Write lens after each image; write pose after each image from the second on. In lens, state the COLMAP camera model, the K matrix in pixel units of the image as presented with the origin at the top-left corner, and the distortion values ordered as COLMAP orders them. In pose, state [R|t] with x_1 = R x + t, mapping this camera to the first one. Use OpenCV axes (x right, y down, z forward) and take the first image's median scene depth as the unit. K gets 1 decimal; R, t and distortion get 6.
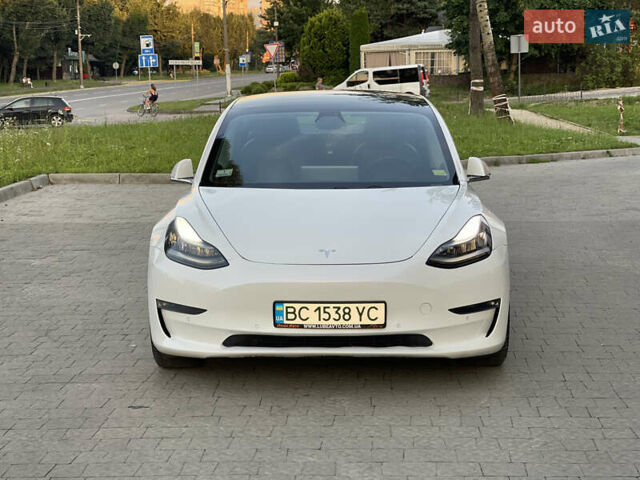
lens RADIAL K [[1173.1, 0, 320.0], [0, 1173.1, 240.0], [0, 0, 1]] dist [0.175137, -0.127768]
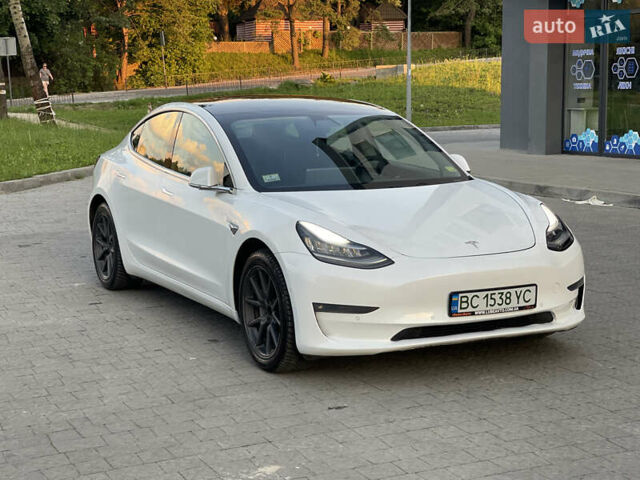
lens RADIAL K [[1173.1, 0, 320.0], [0, 1173.1, 240.0], [0, 0, 1]] dist [0.175137, -0.127768]
pose [[0.885103, -0.065435, 0.460771, -0.633055], [0.066935, 0.997671, 0.013105, -0.017373], [-0.460556, 0.019243, 0.887422, 0.104484]]
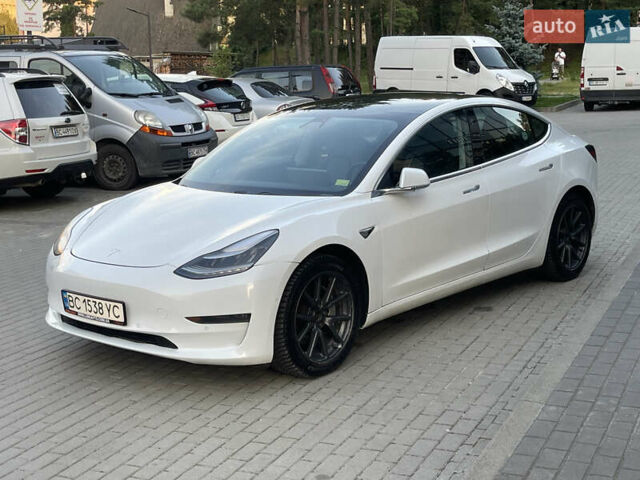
lens RADIAL K [[971.8, 0, 320.0], [0, 971.8, 240.0], [0, 0, 1]] dist [0.148708, -0.493286]
pose [[0.779691, 0.097427, -0.618538, 0.757937], [-0.064277, 0.995056, 0.075709, -0.086688], [0.622857, -0.019271, 0.782099, 0.397604]]
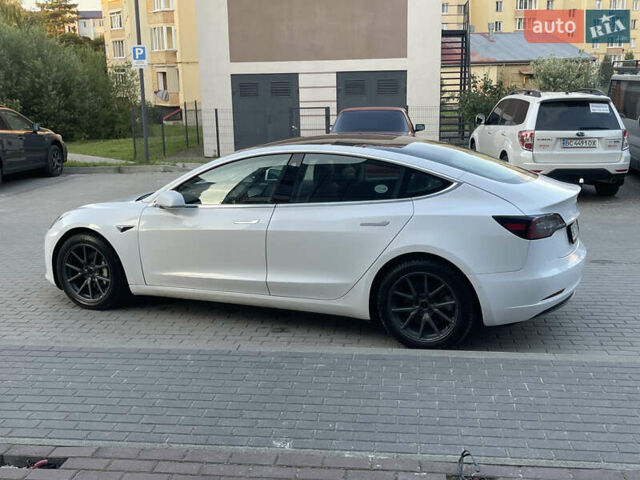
lens RADIAL K [[735.7, 0, 320.0], [0, 735.7, 240.0], [0, 0, 1]] dist [0.057613, -0.029115]
pose [[-0.365526, 0.202149, -0.908585, 1.076357], [-0.103058, 0.961341, 0.255348, -0.317979], [0.925078, 0.186973, -0.330562, 1.849237]]
